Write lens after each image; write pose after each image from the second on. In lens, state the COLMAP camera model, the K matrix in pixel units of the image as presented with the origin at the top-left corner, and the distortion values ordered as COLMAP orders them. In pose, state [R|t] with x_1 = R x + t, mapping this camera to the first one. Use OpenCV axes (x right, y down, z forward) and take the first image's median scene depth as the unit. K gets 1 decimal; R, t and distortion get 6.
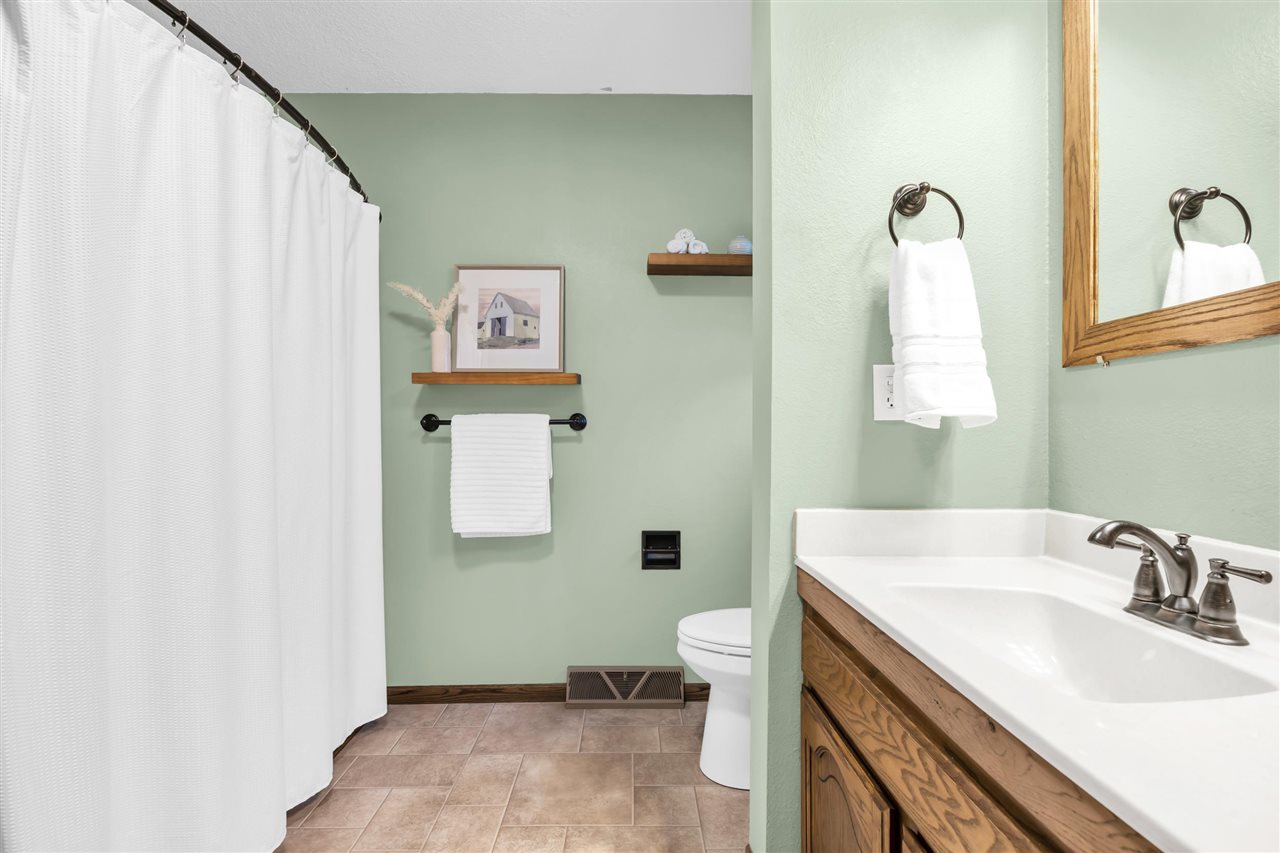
lens RADIAL K [[592.9, 0, 639.1], [0, 592.9, 436.1], [0, 0, 1]] dist [-0.009833, -0.000260]
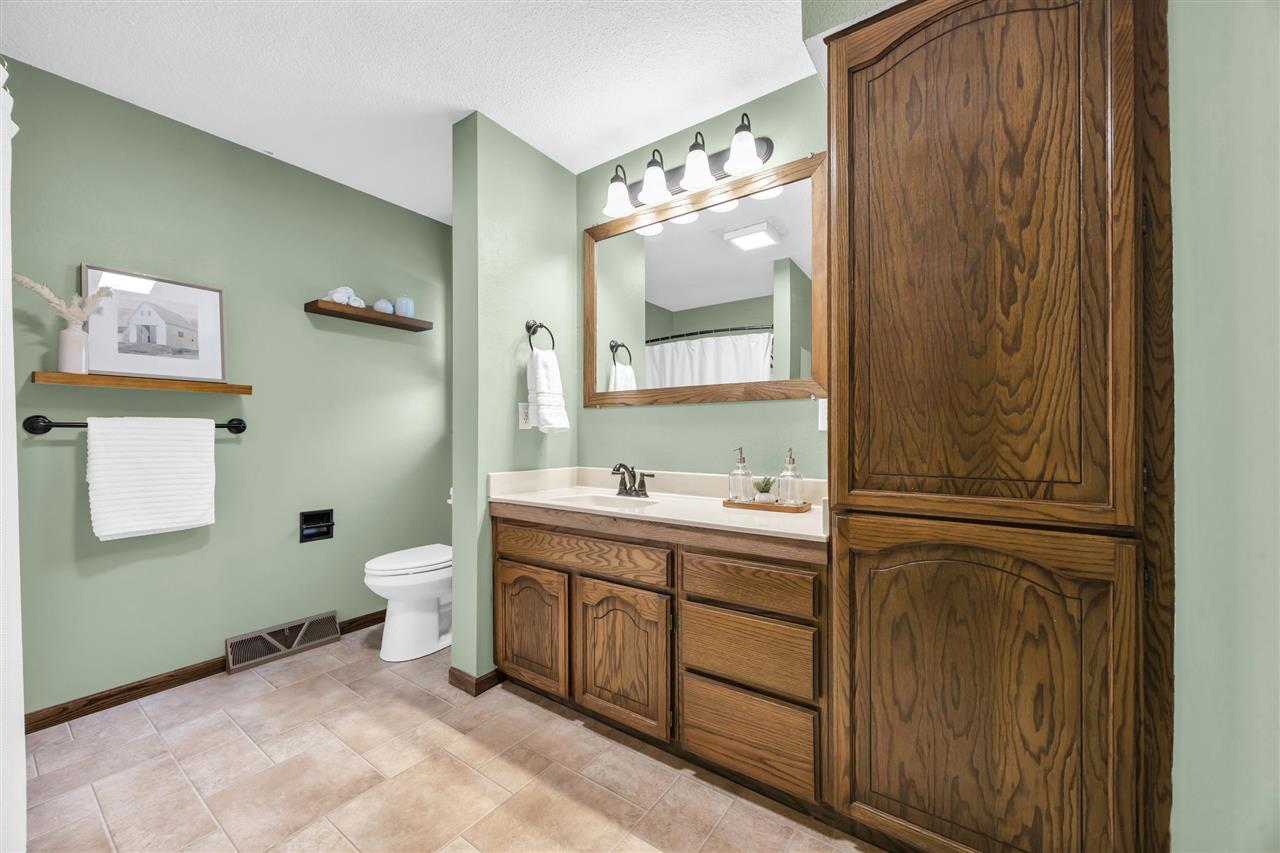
lens RADIAL K [[491.3, 0, 640.0], [0, 491.3, 426.5], [0, 0, 1]] dist [-0.001237, -0.000019]
pose [[0.596698, 0.010092, 0.802402, -0.430328], [0.006054, 0.999836, -0.017078, -0.001492], [-0.802443, 0.015048, 0.596539, -0.223761]]
